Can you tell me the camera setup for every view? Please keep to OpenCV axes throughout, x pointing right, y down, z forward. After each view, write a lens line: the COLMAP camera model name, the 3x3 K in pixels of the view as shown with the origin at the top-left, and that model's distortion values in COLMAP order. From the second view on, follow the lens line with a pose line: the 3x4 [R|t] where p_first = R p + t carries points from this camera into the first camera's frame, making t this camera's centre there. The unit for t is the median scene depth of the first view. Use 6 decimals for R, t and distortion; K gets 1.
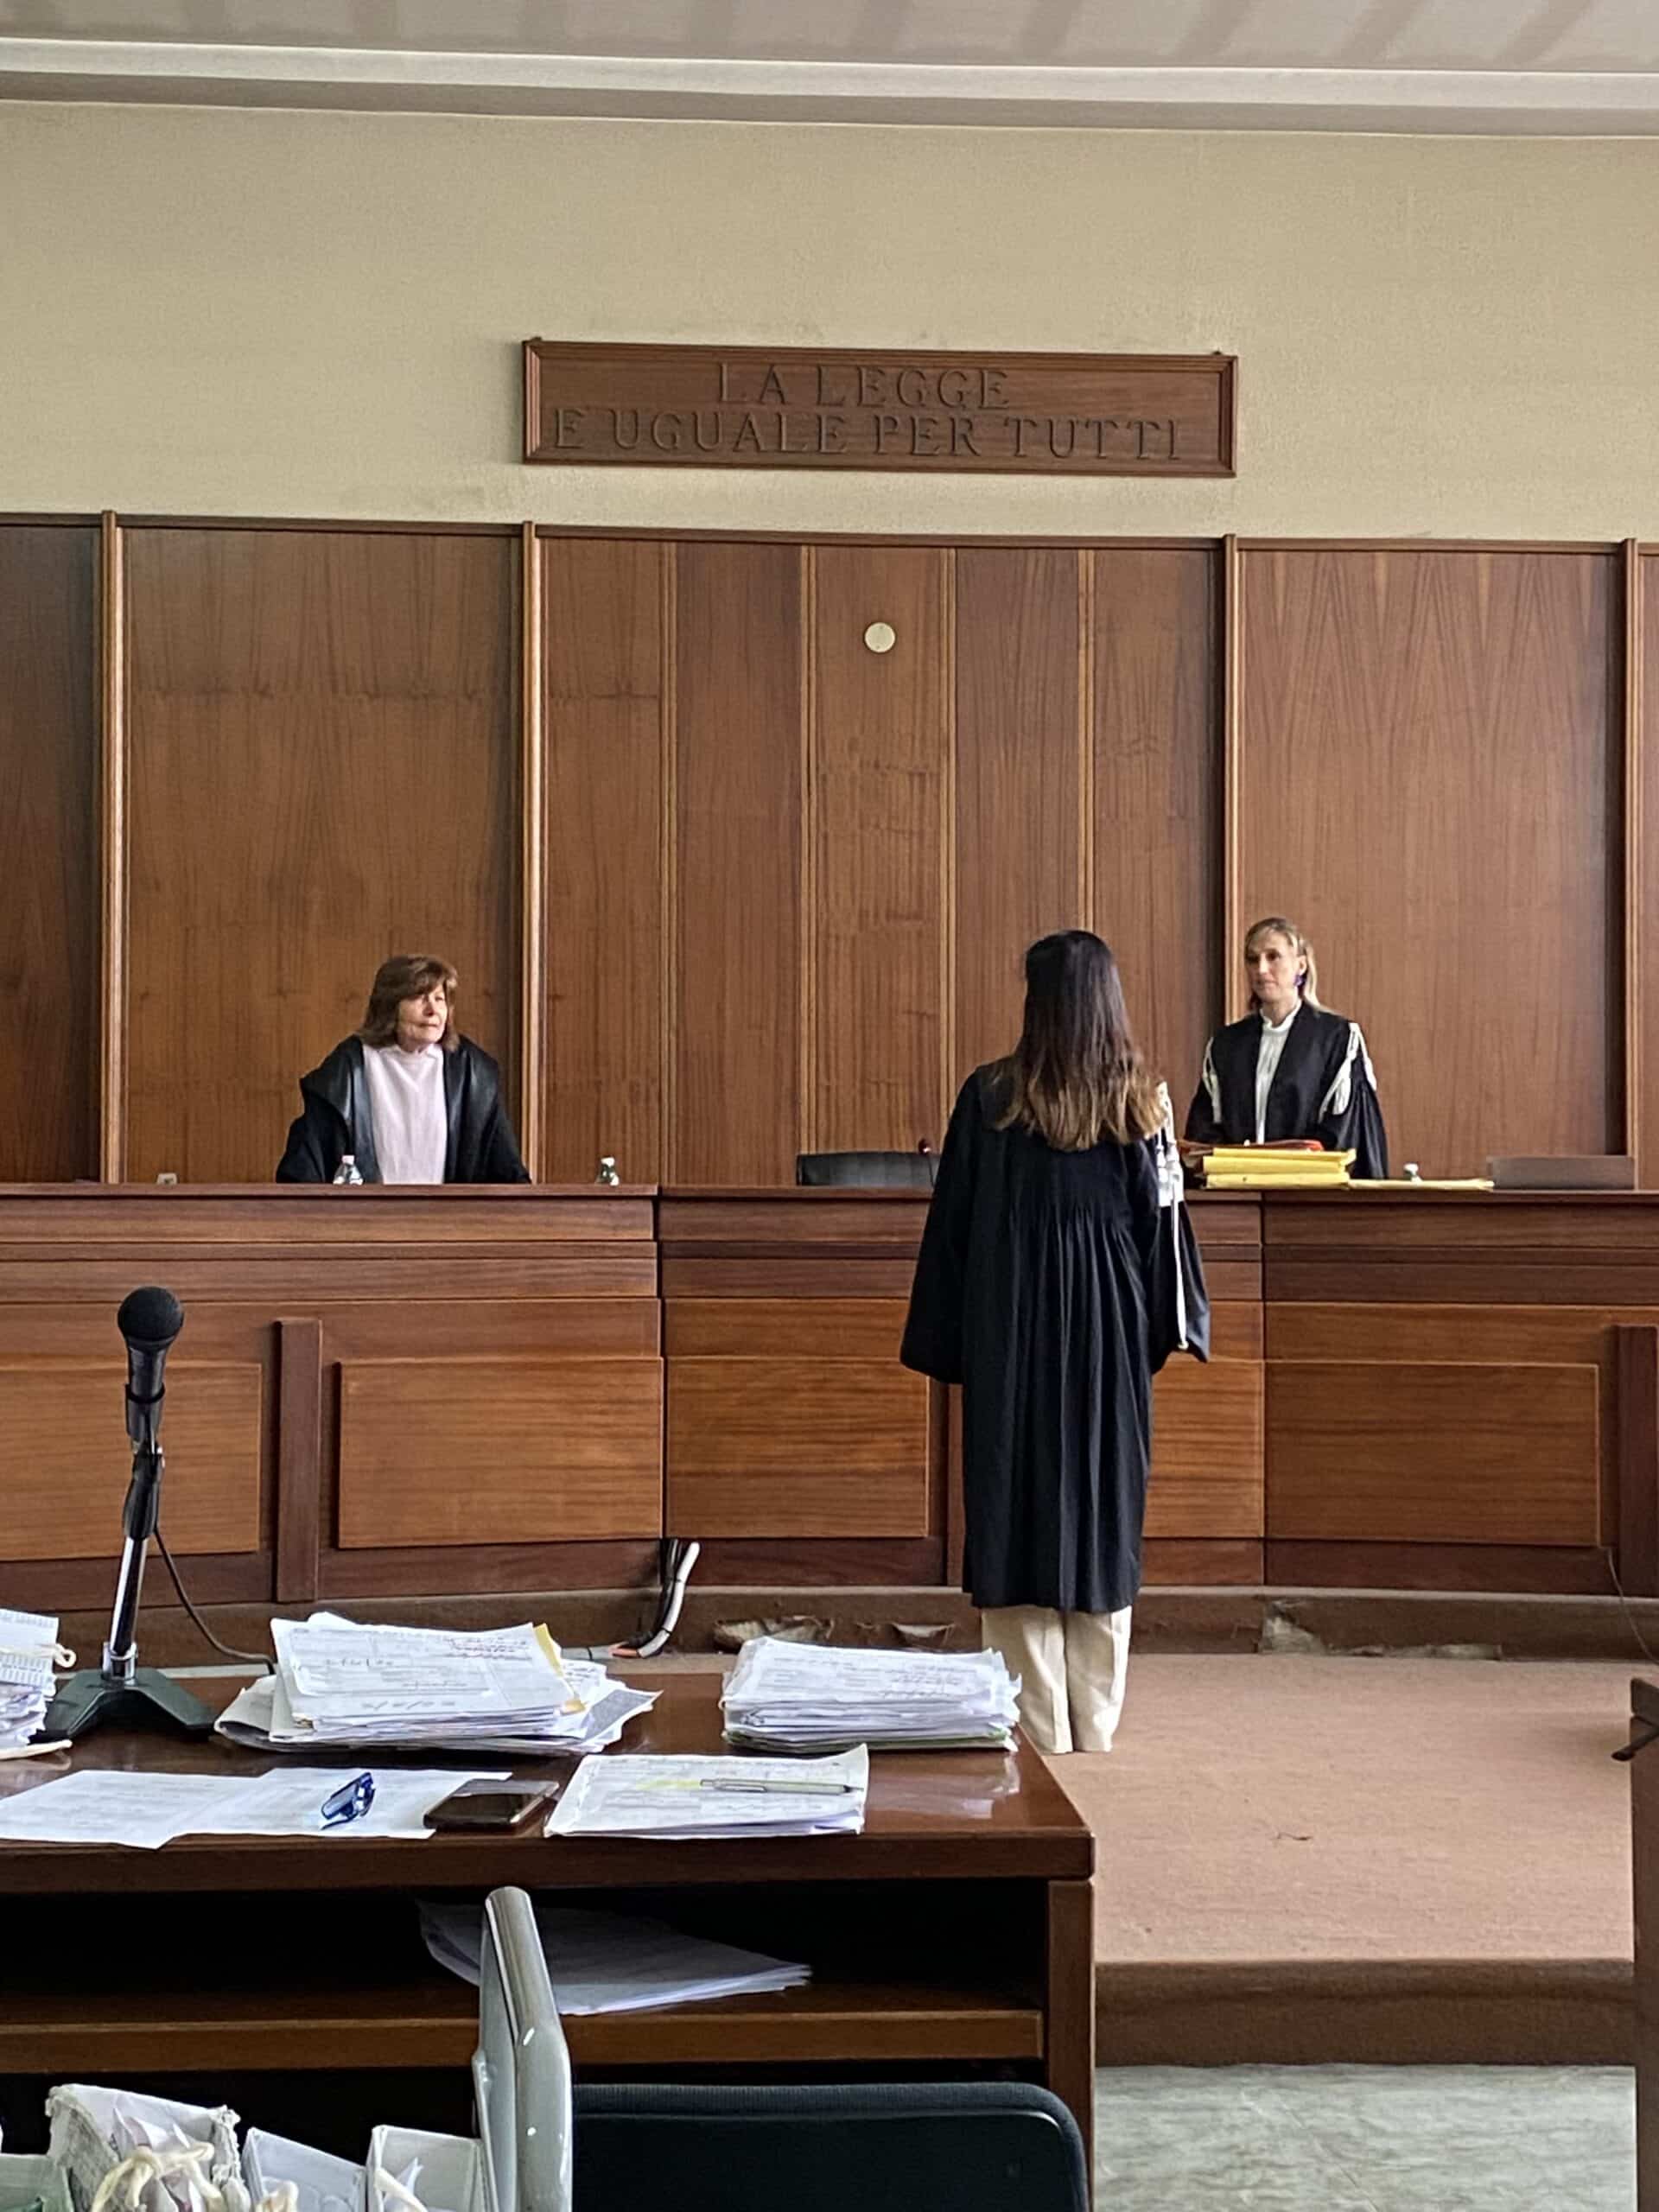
lens RADIAL K [[4007.8, 0, 844.6], [0, 4007.8, 1066.9], [0, 0, 1]] dist [0.216048, -0.755857]
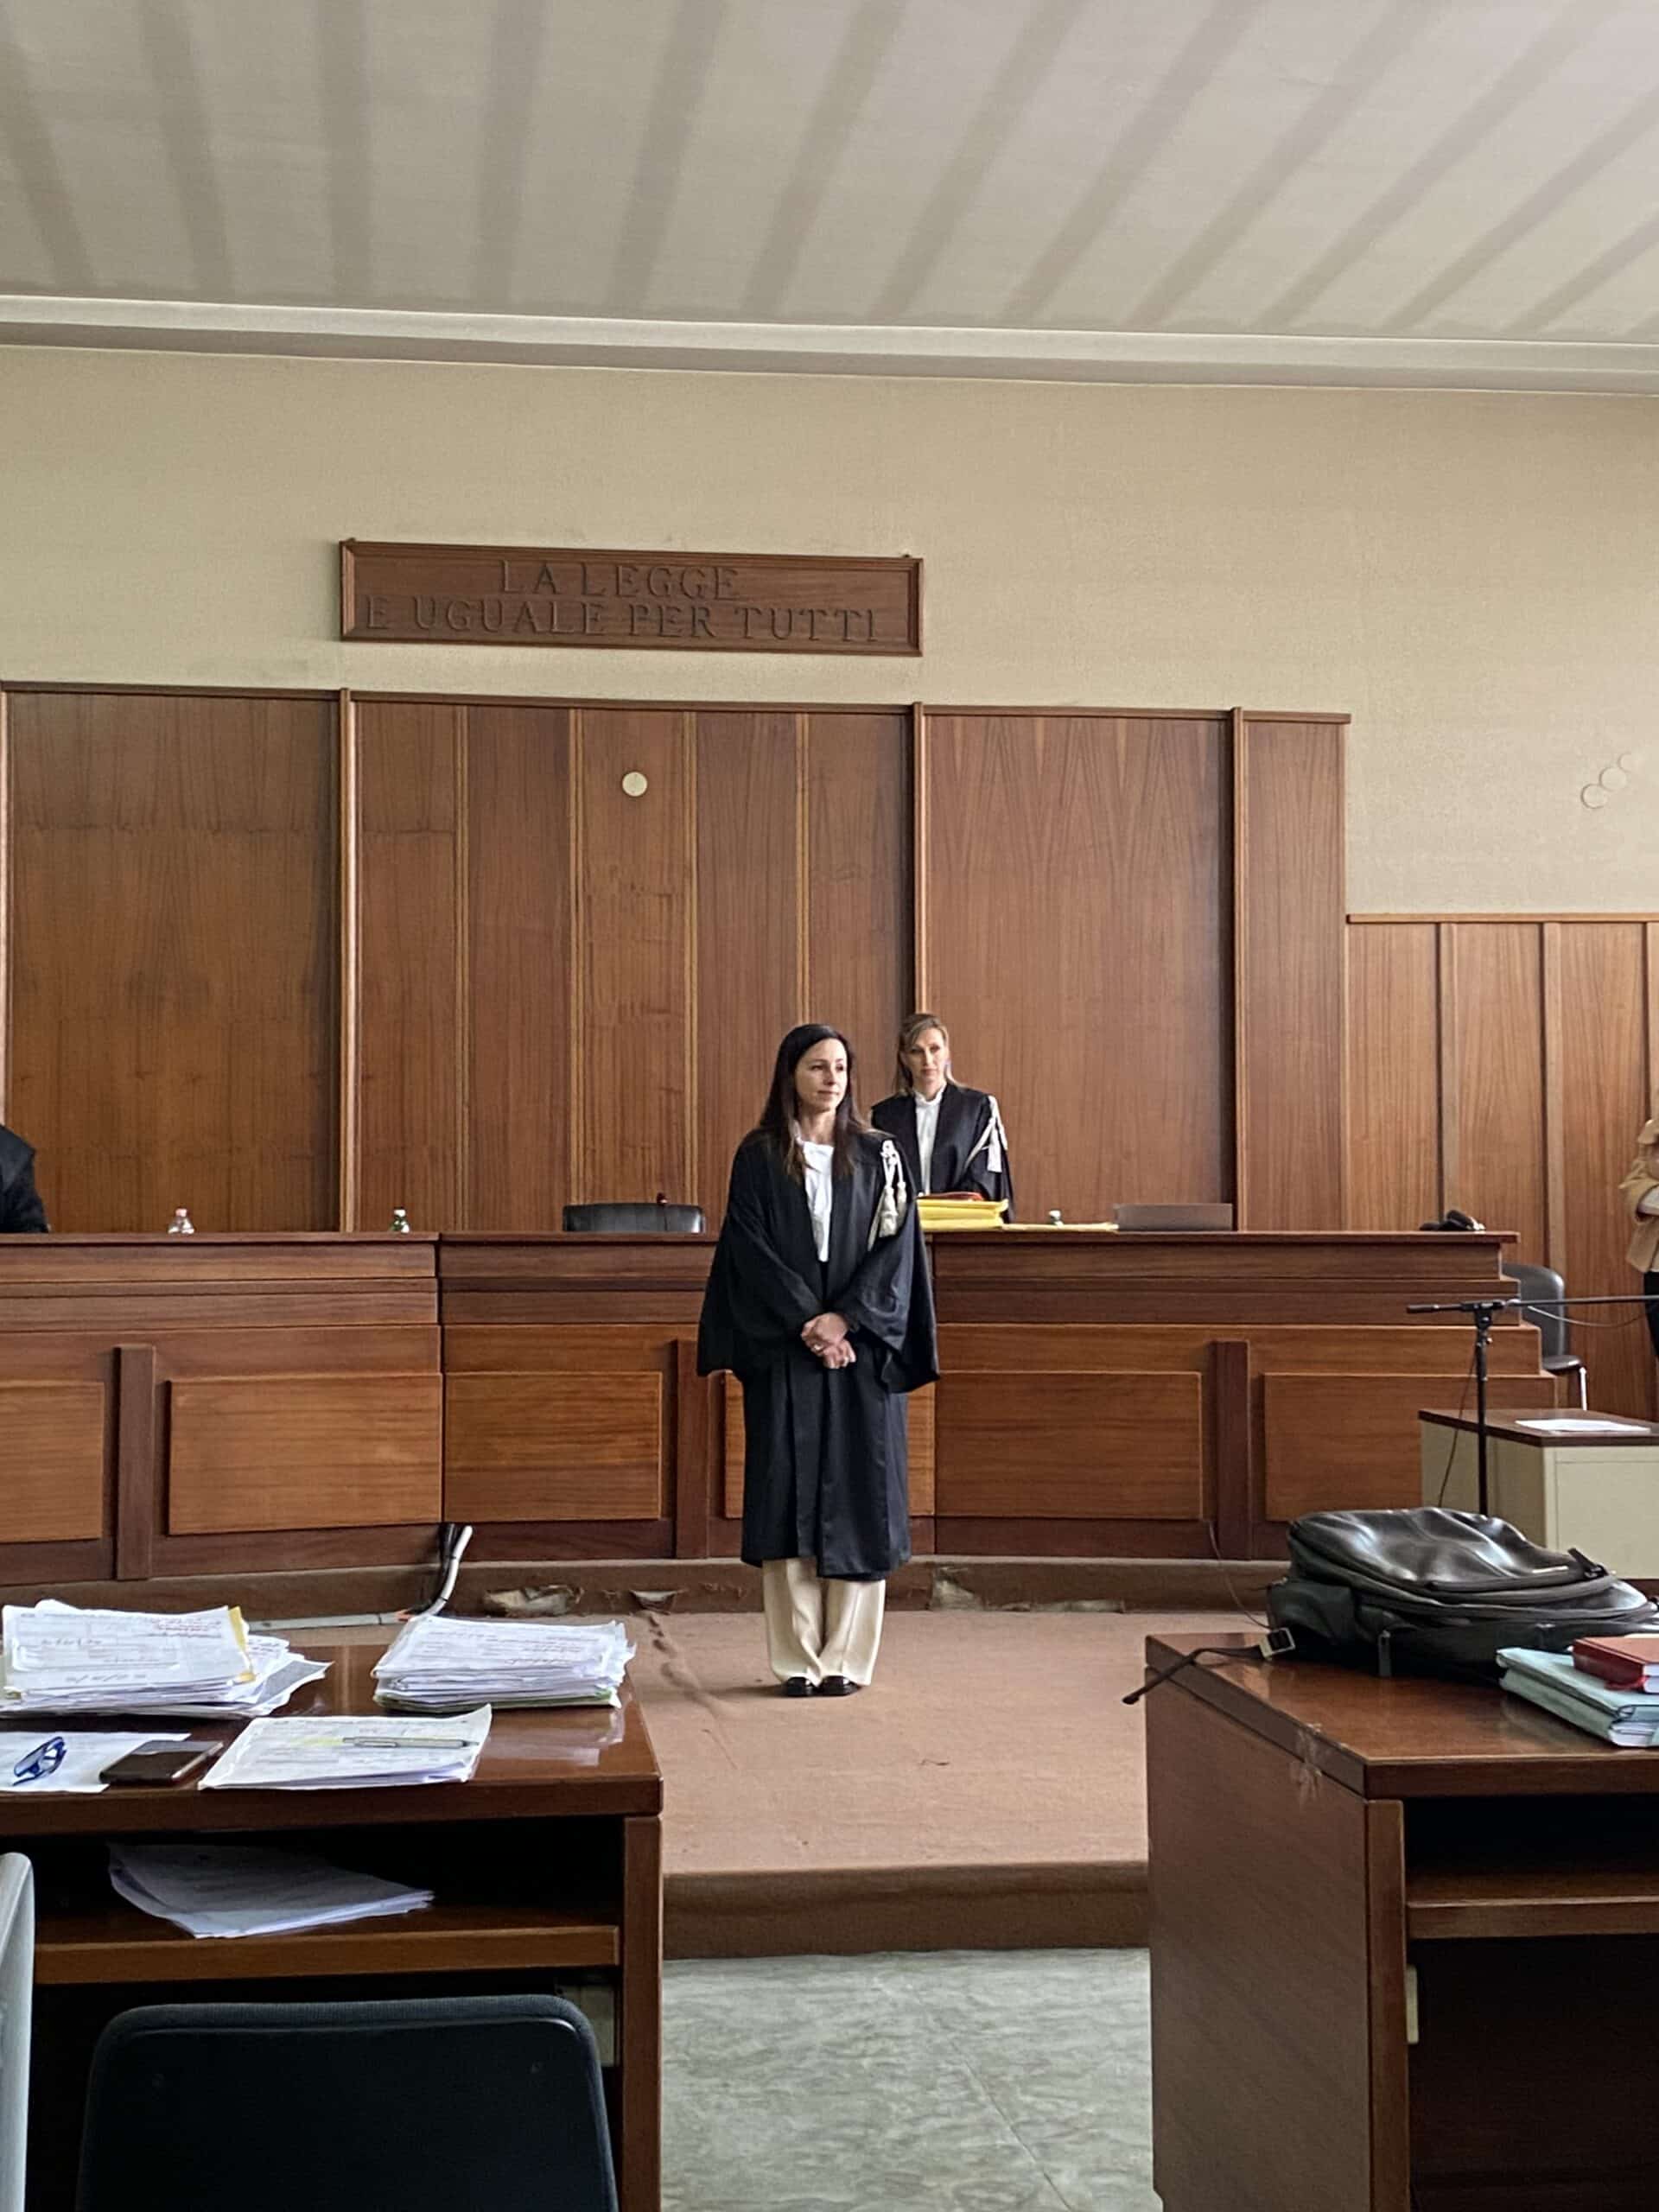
lens RADIAL K [[3244.1, 0, 830.1], [0, 3244.1, 1082.0], [0, 0, 1]] dist [0.219006, -0.790911]
pose [[0.998640, -0.003163, 0.052038, 0.021197], [0.003926, 0.999886, -0.014557, -0.001250], [-0.051986, 0.014741, 0.998539, 0.005830]]
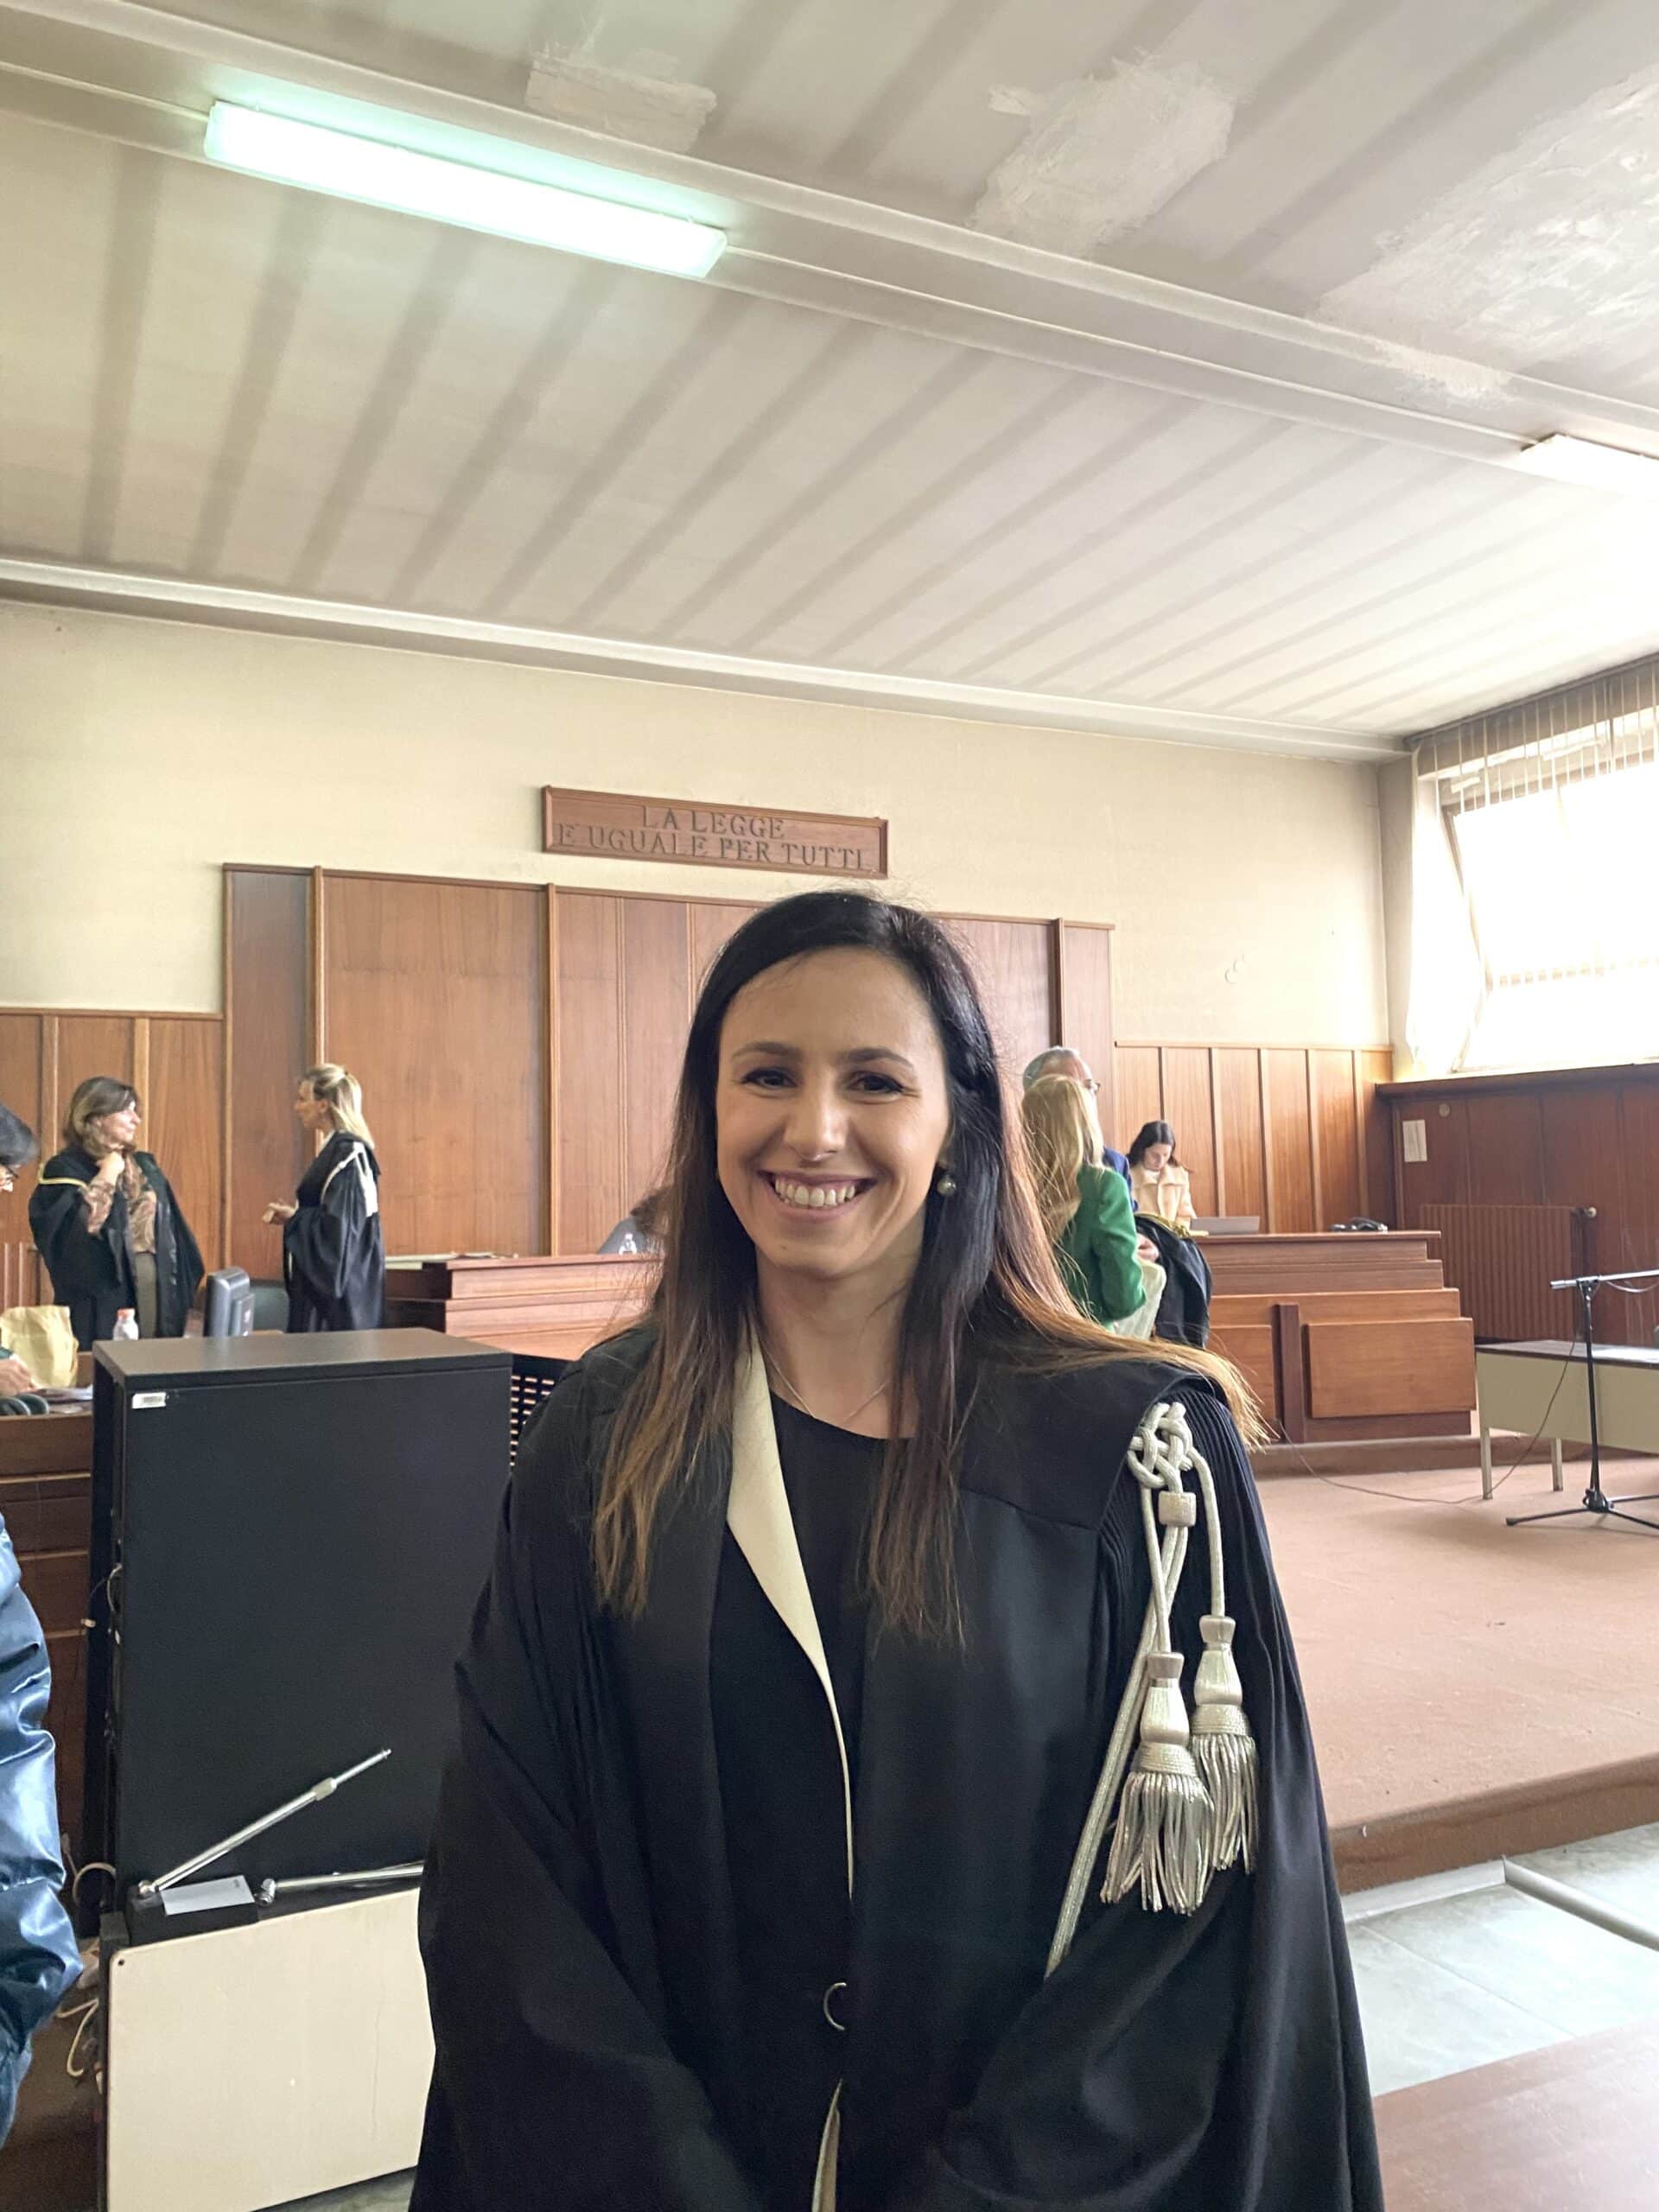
lens RADIAL K [[1691.9, 0, 829.2], [0, 1691.9, 1084.7], [0, 0, 1]] dist [0.172124, -0.499603]
pose [[0.933915, 0.002341, 0.357487, -0.304164], [0.014586, 0.998896, -0.044646, -0.008271], [-0.357197, 0.046910, 0.932850, 0.294210]]
